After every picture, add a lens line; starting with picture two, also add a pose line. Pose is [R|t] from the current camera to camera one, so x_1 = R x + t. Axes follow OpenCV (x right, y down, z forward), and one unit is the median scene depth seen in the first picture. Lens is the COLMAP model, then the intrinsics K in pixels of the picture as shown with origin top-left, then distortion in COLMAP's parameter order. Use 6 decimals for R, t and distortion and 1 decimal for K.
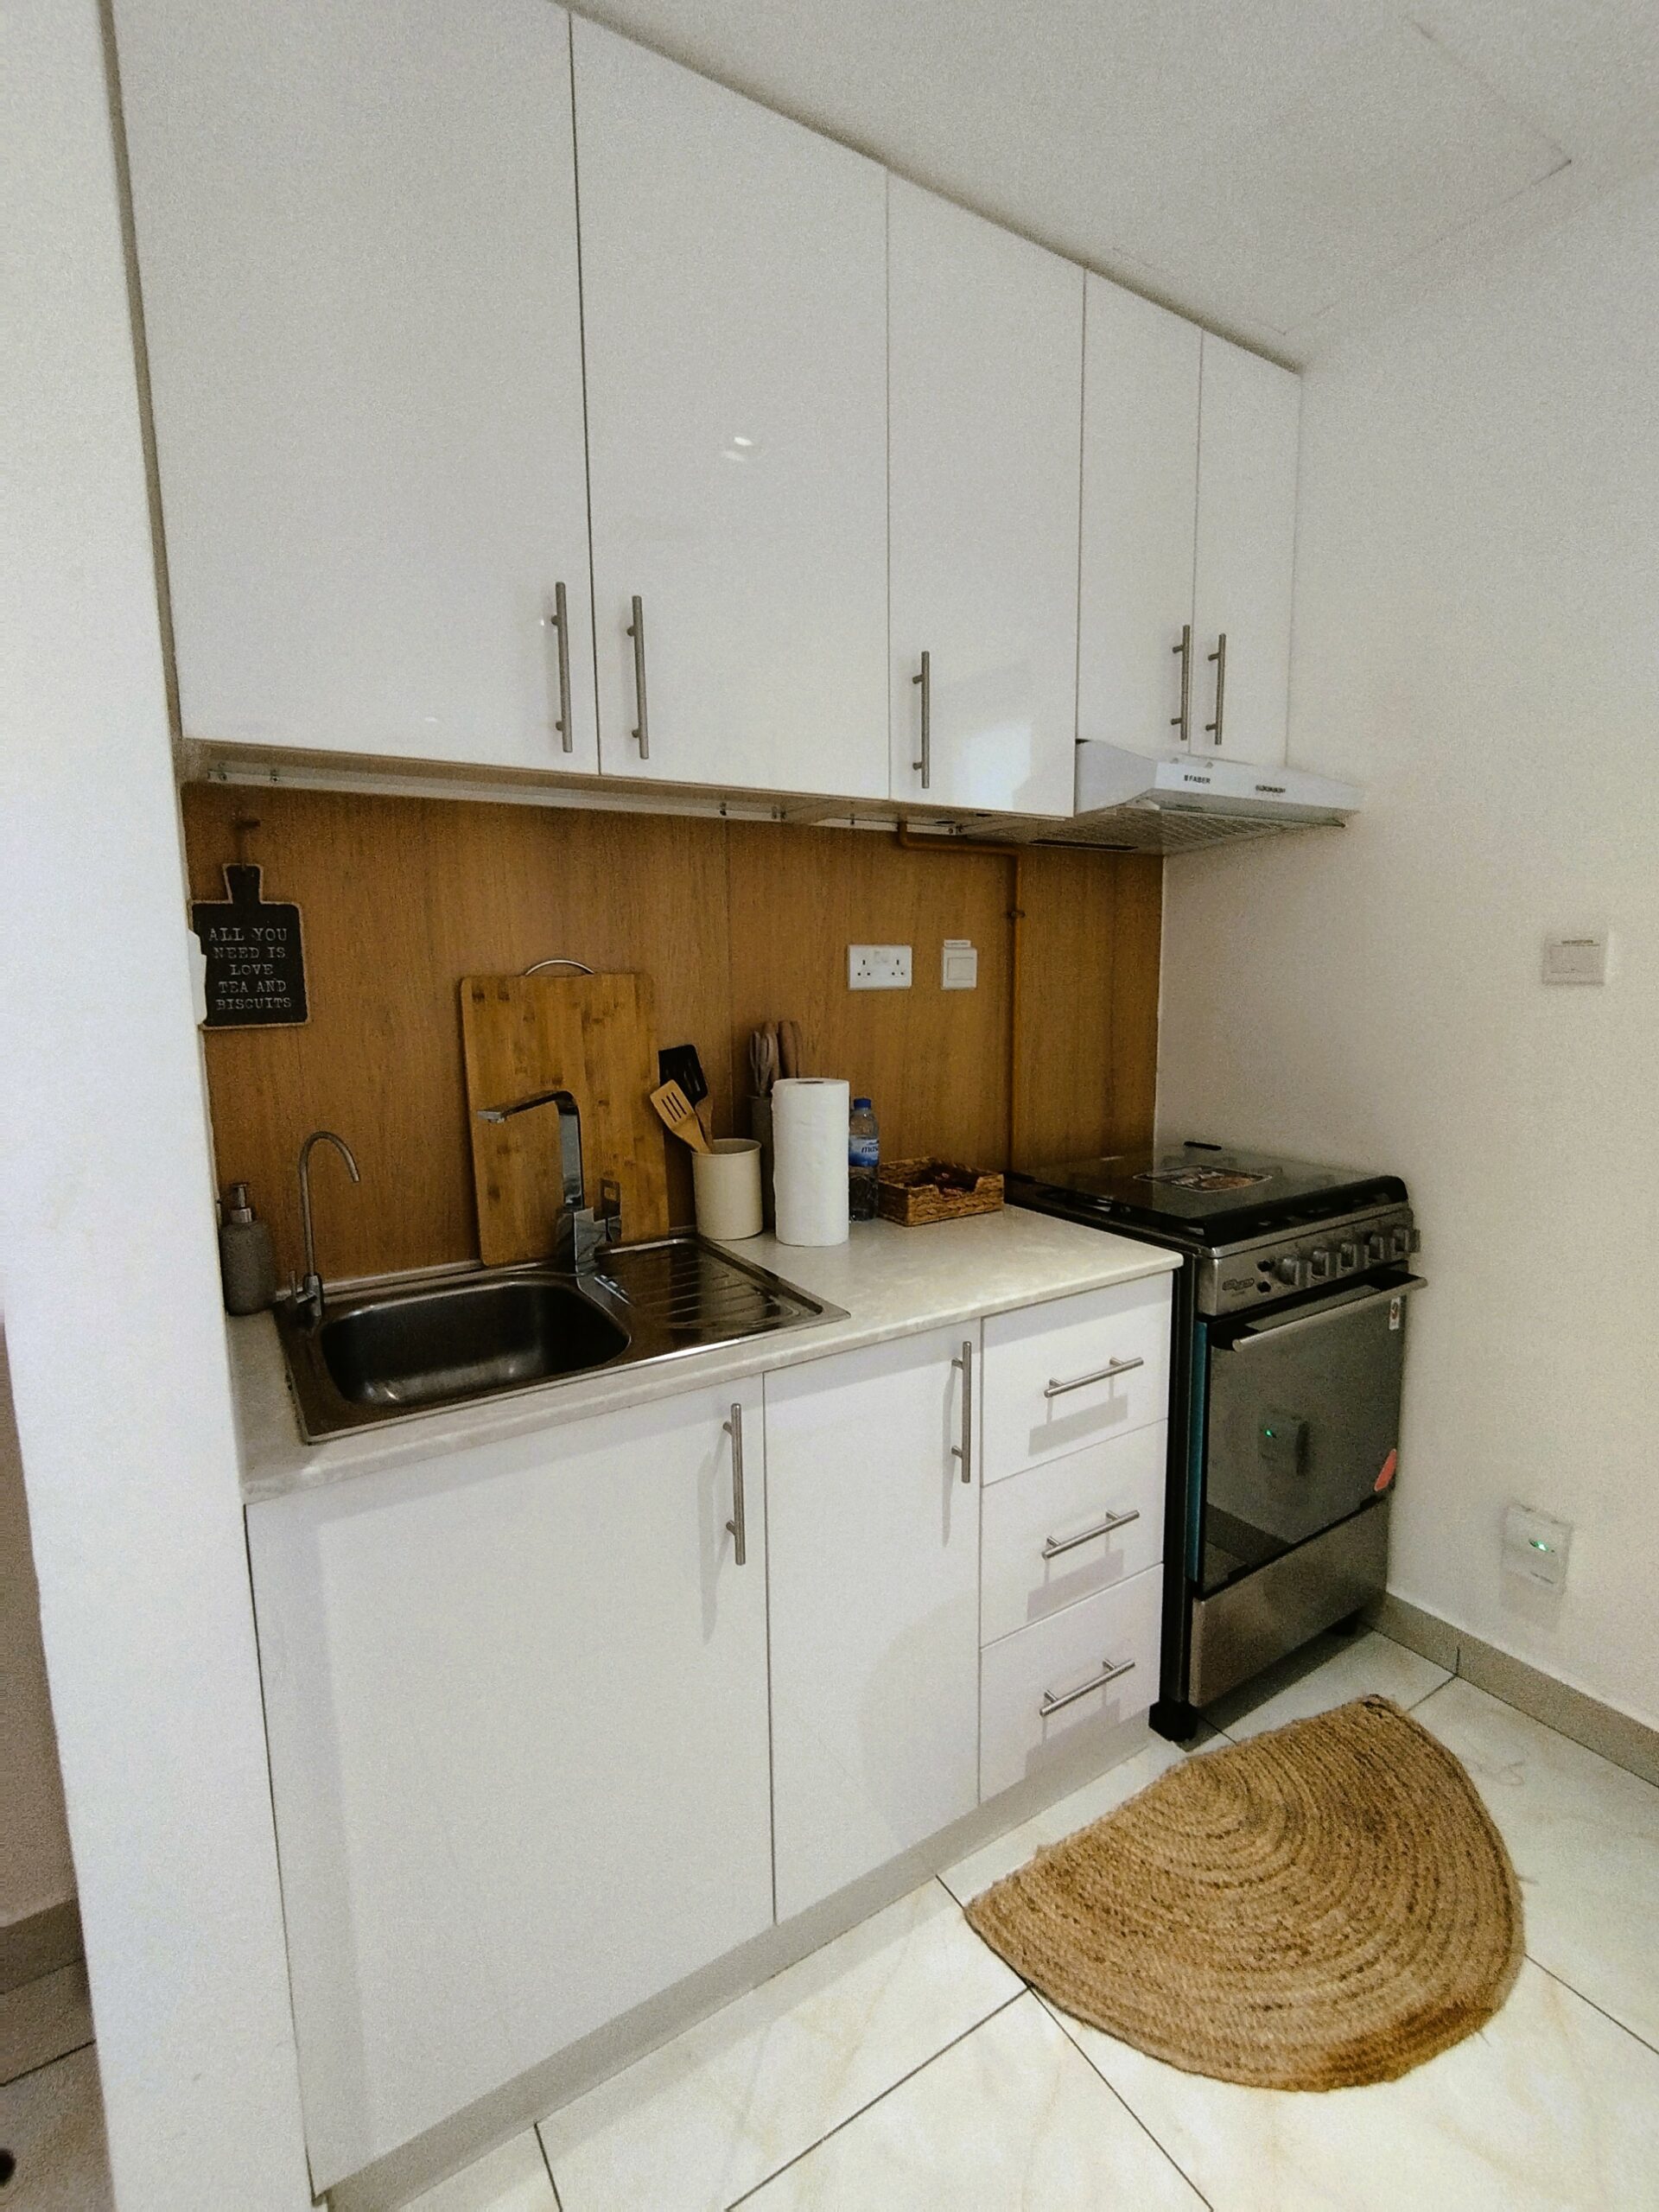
lens RADIAL K [[1011.1, 0, 824.9], [0, 1011.1, 1089.8], [0, 0, 1]] dist [0.000362, -0.000311]
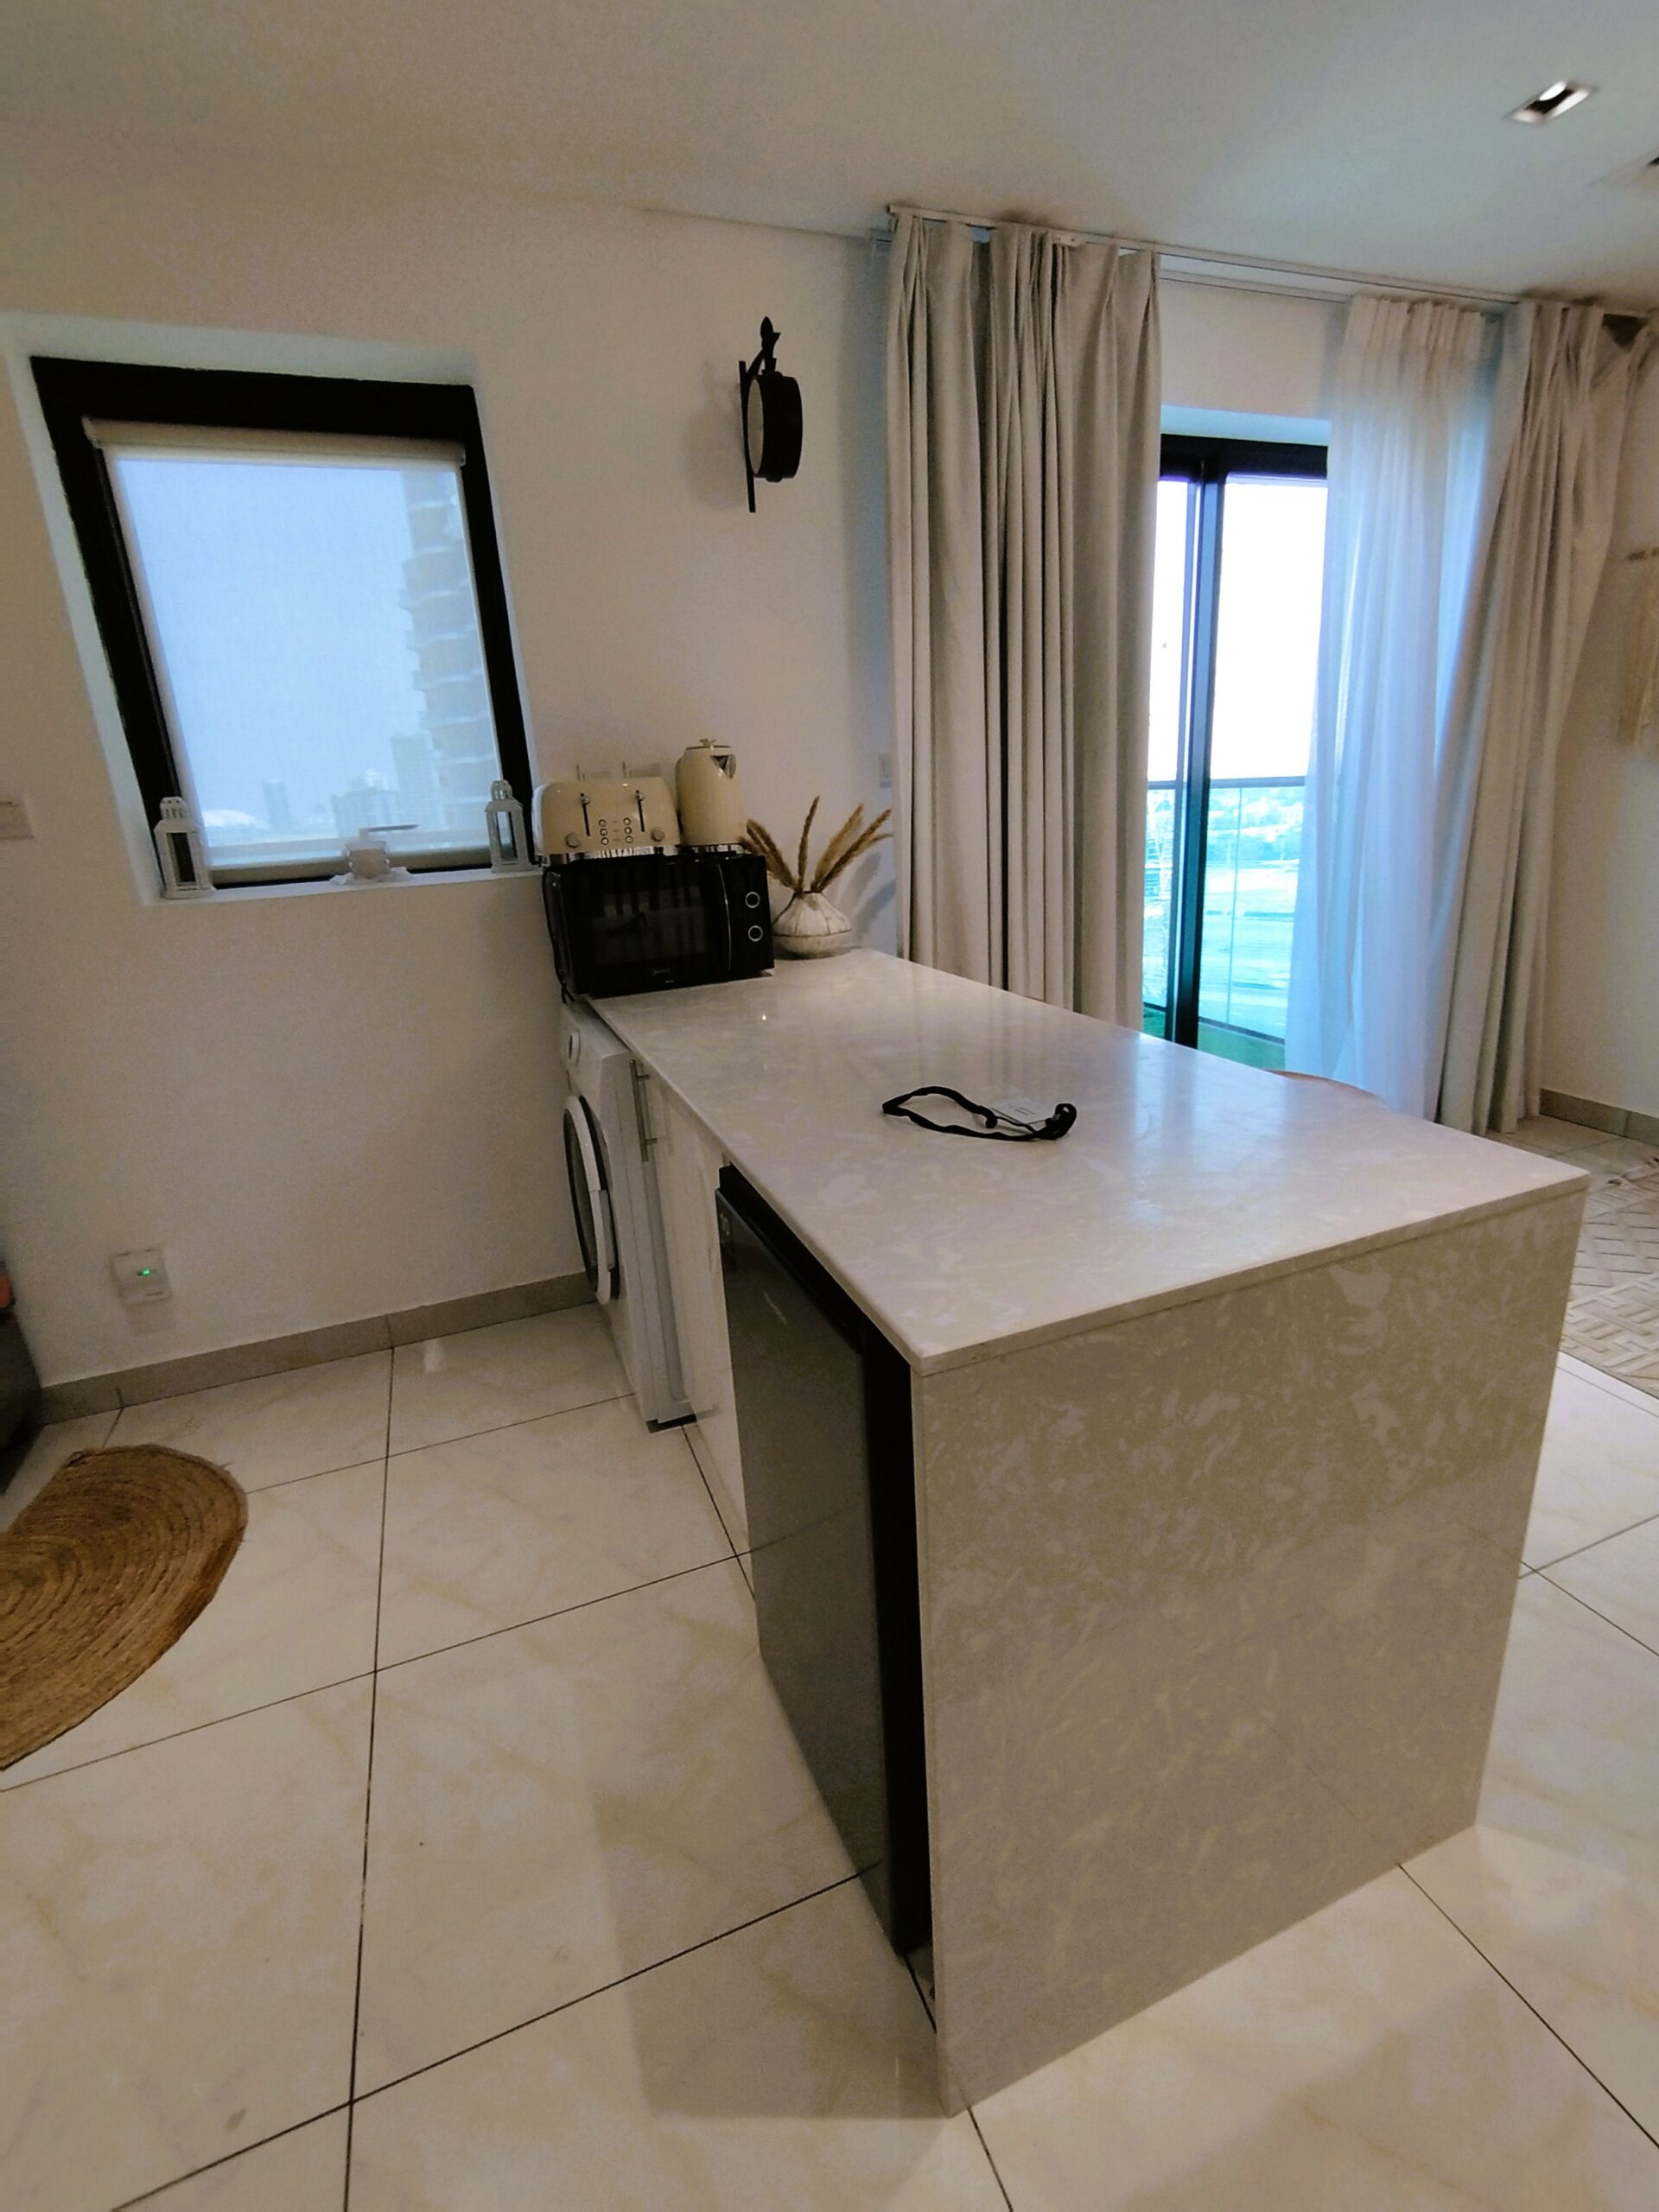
lens RADIAL K [[1011.1, 0, 821.7], [0, 1011.1, 1102.1], [0, 0, 1]] dist [0.000362, -0.000311]
pose [[0.190540, -0.285982, 0.939100, -0.343037], [0.190139, 0.949262, 0.250498, 0.083176], [-0.963090, 0.130830, 0.235249, -0.222235]]
